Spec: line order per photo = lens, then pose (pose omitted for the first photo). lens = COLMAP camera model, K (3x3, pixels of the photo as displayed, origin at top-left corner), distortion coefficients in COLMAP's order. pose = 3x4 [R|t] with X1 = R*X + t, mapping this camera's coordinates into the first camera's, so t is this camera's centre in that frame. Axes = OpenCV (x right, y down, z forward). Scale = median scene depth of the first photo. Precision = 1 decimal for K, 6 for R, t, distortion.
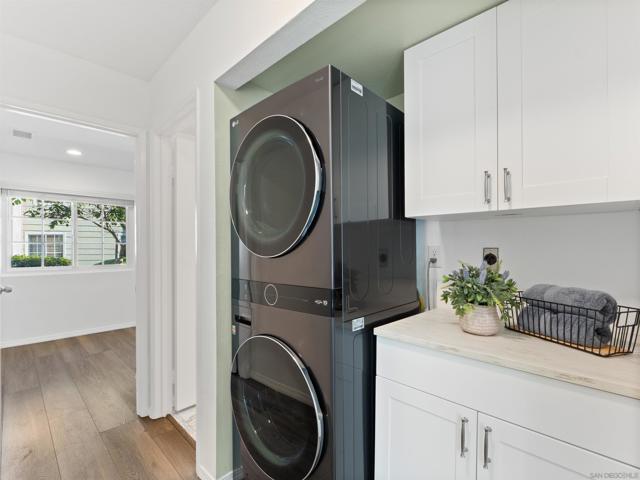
lens RADIAL K [[304.9, 0, 318.3], [0, 304.9, 242.5], [0, 0, 1]] dist [-0.006743, -0.000472]
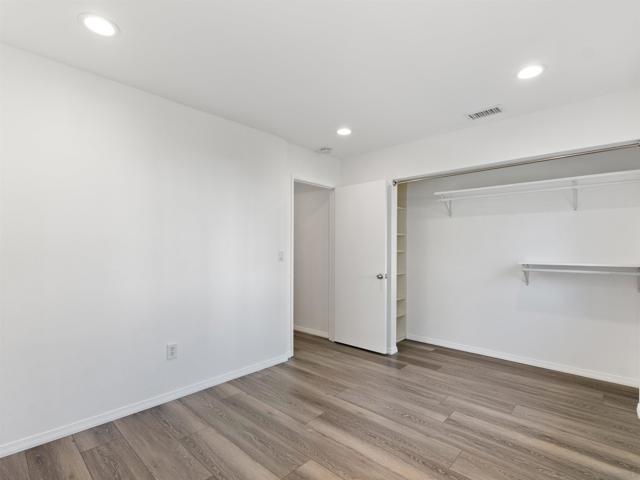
lens RADIAL K [[304.9, 0, 319.7], [0, 304.9, 242.7], [0, 0, 1]] dist [-0.006743, -0.000472]
pose [[-0.999441, 0.006425, -0.032819, -0.323174], [0.007513, 0.999423, -0.033120, 0.016322], [0.032587, -0.033348, -0.998912, 1.213898]]
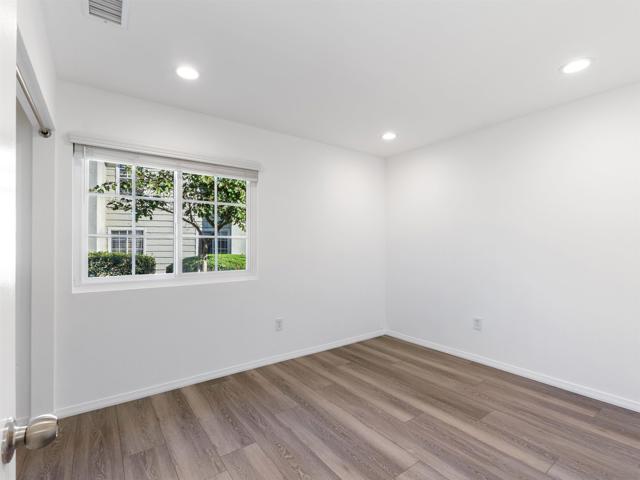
lens RADIAL K [[304.9, 0, 322.8], [0, 304.9, 242.0], [0, 0, 1]] dist [-0.006743, -0.000472]
pose [[0.988155, 0.009654, -0.153153, -0.375159], [-0.009242, 0.999952, 0.003402, 0.006662], [0.153178, -0.001946, 0.988197, 0.386122]]
